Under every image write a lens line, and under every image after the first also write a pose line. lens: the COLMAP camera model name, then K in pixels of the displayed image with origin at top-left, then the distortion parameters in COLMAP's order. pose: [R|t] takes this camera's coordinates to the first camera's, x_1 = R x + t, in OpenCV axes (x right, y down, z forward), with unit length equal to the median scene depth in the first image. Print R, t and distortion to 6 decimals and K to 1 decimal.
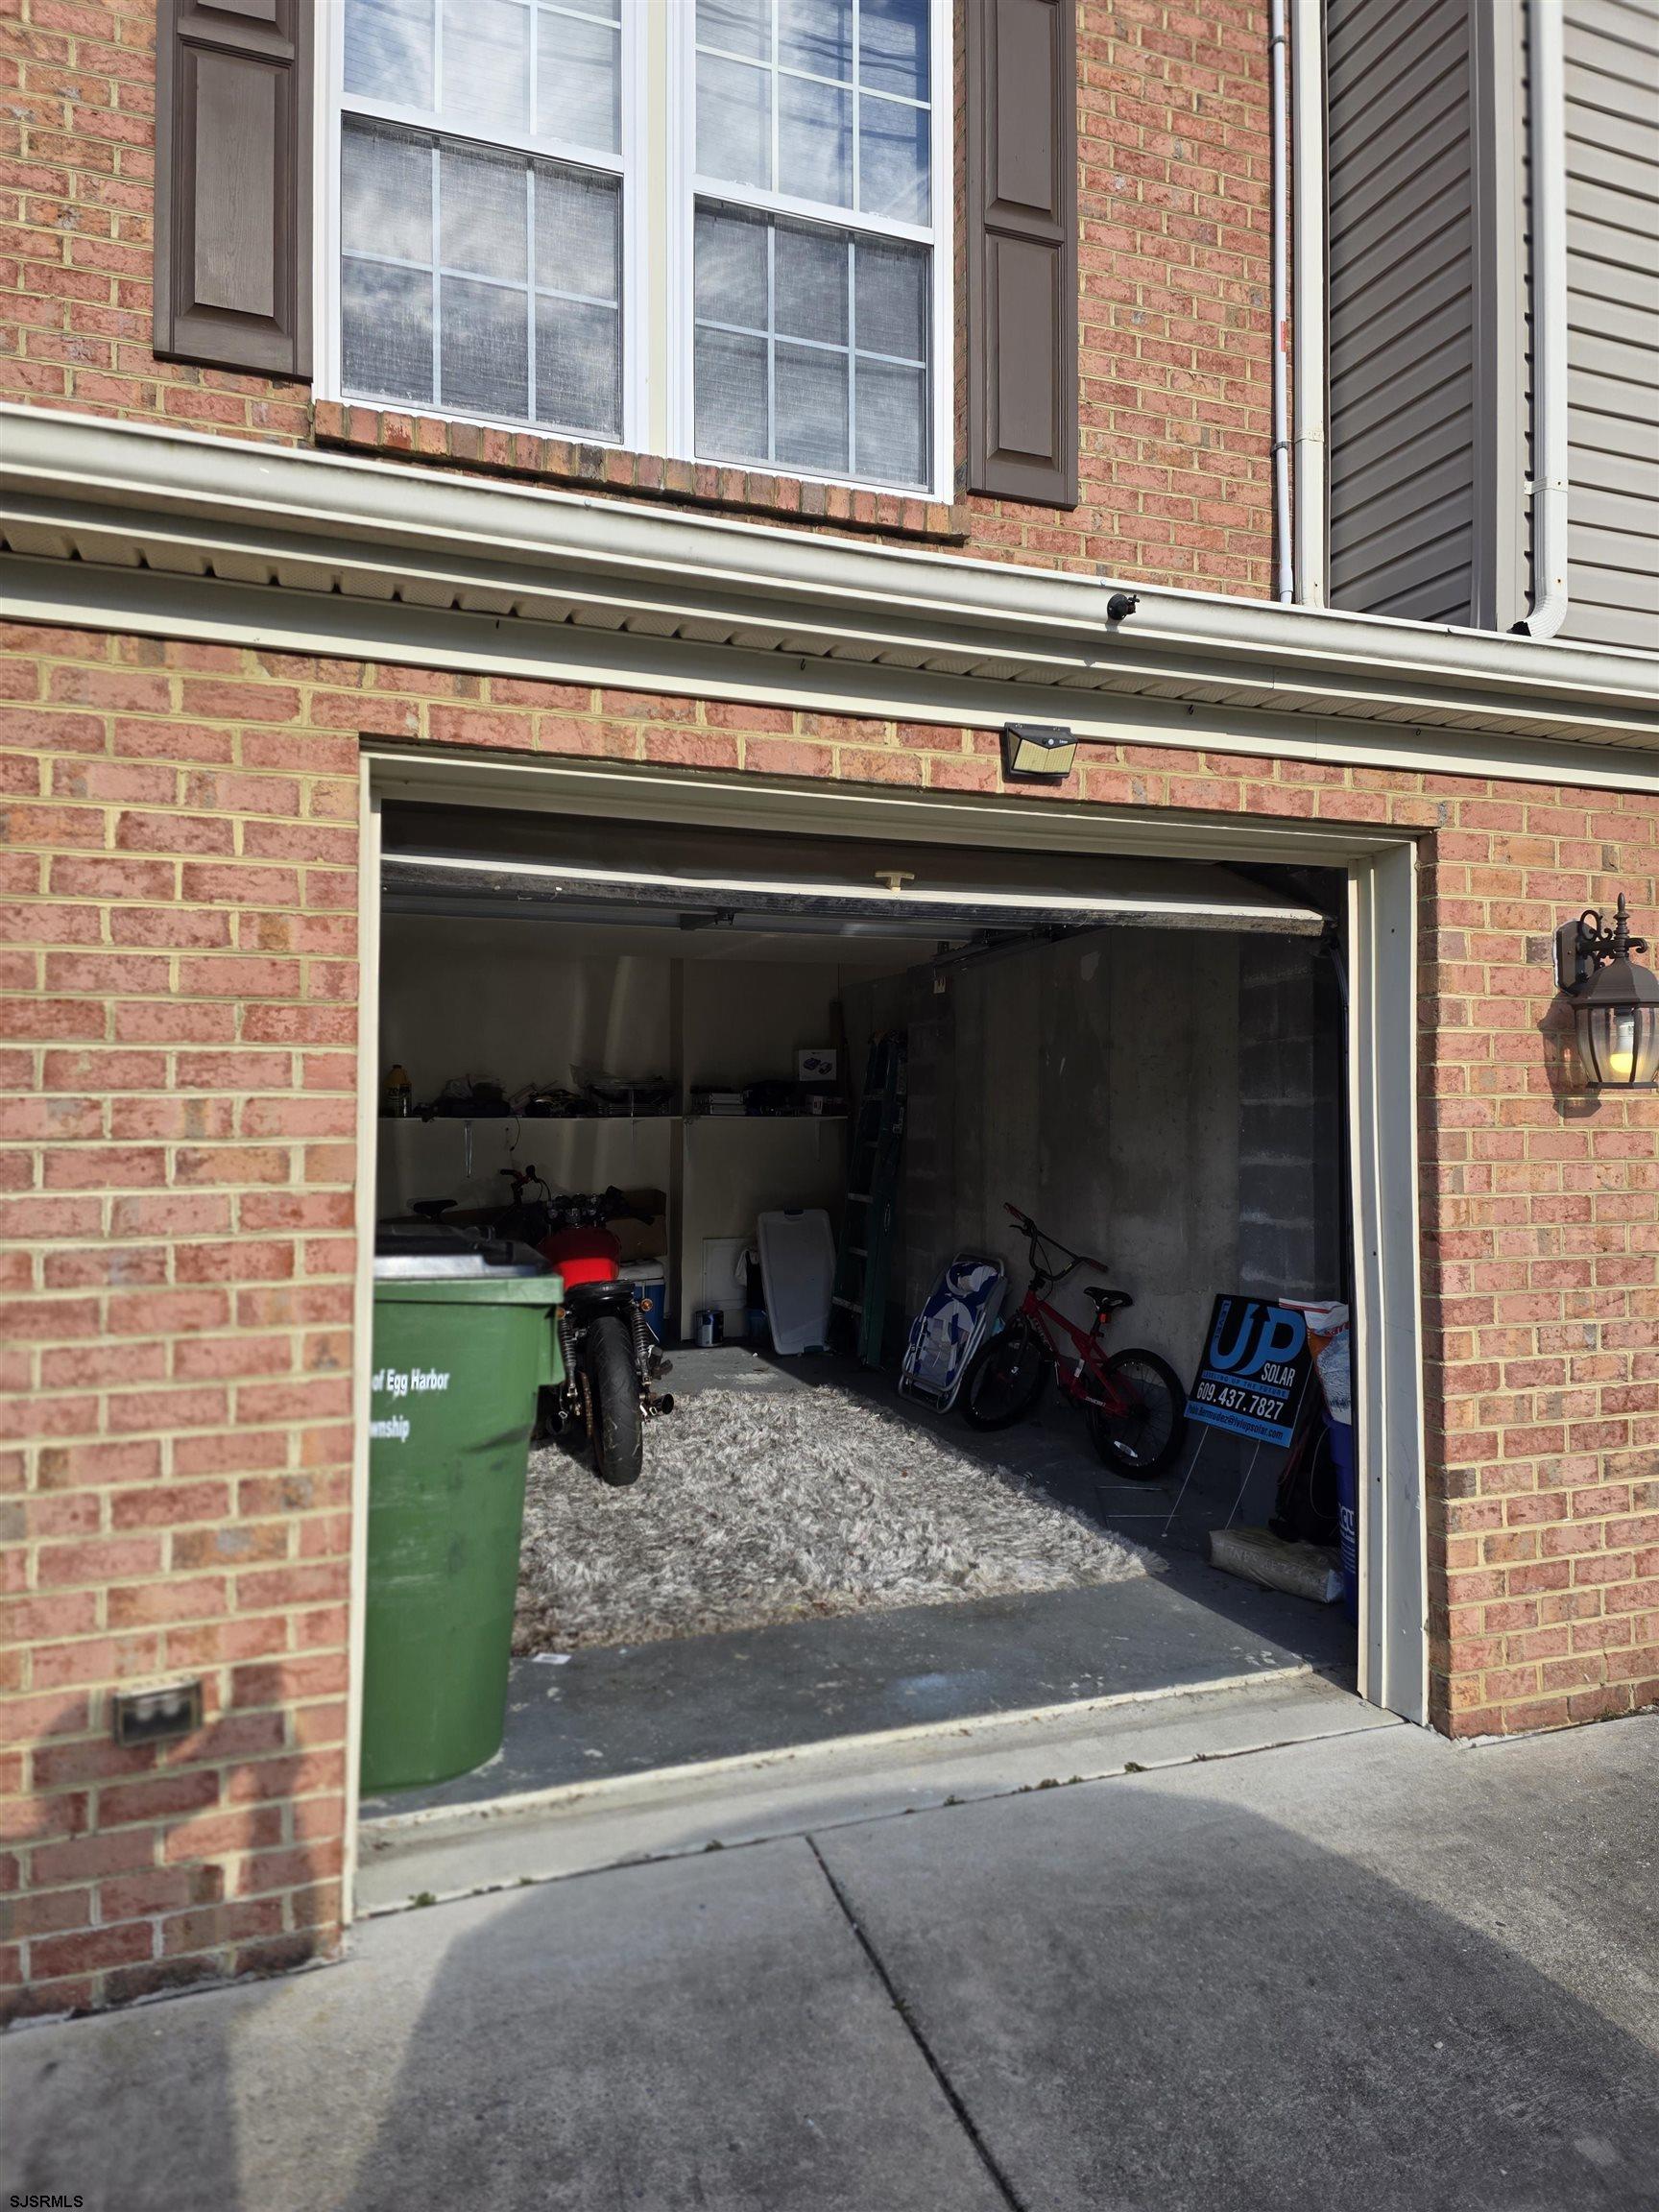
lens RADIAL K [[1466.0, 0, 863.4], [0, 1466.0, 1104.2], [0, 0, 1]] dist [0.061220, -0.063158]
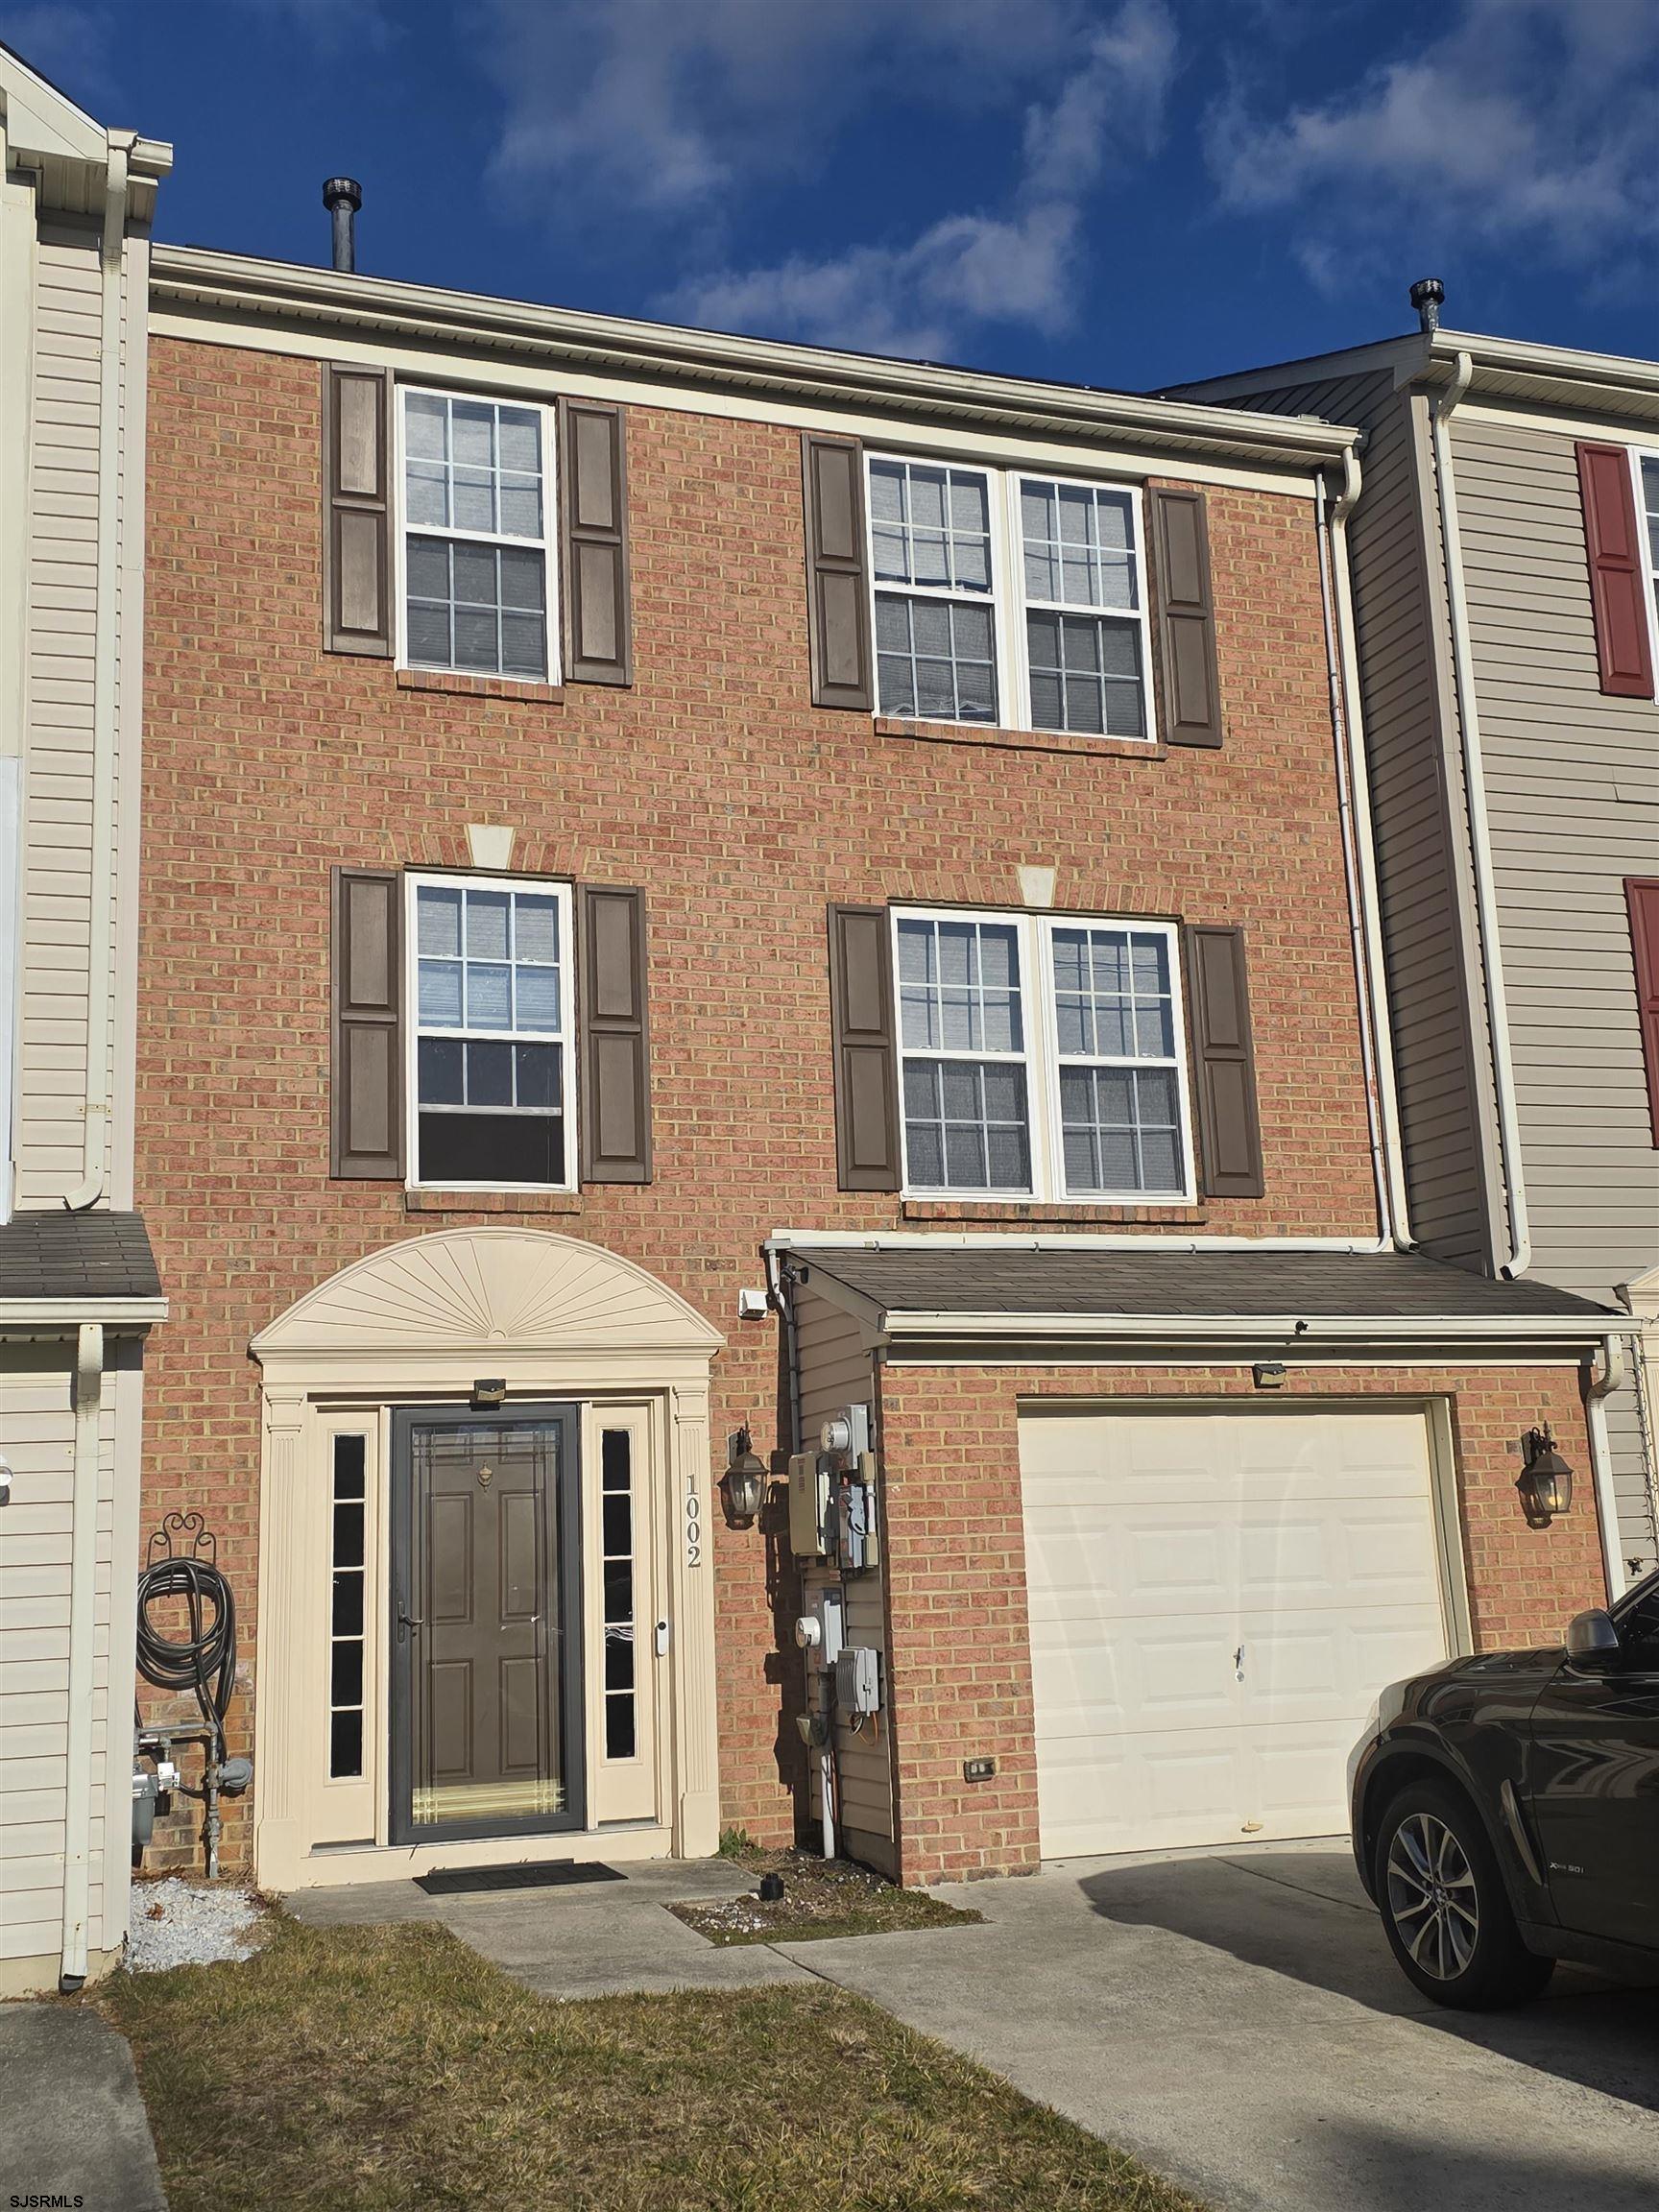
lens RADIAL K [[2274.2, 0, 830.3], [0, 2274.2, 1096.7], [0, 0, 1]] dist [0.220717, -0.861753]
pose [[0.998952, -0.041189, -0.019948, -0.421058], [0.036564, 0.980438, -0.193400, 0.005608], [0.027523, 0.192468, 0.980917, -2.317650]]
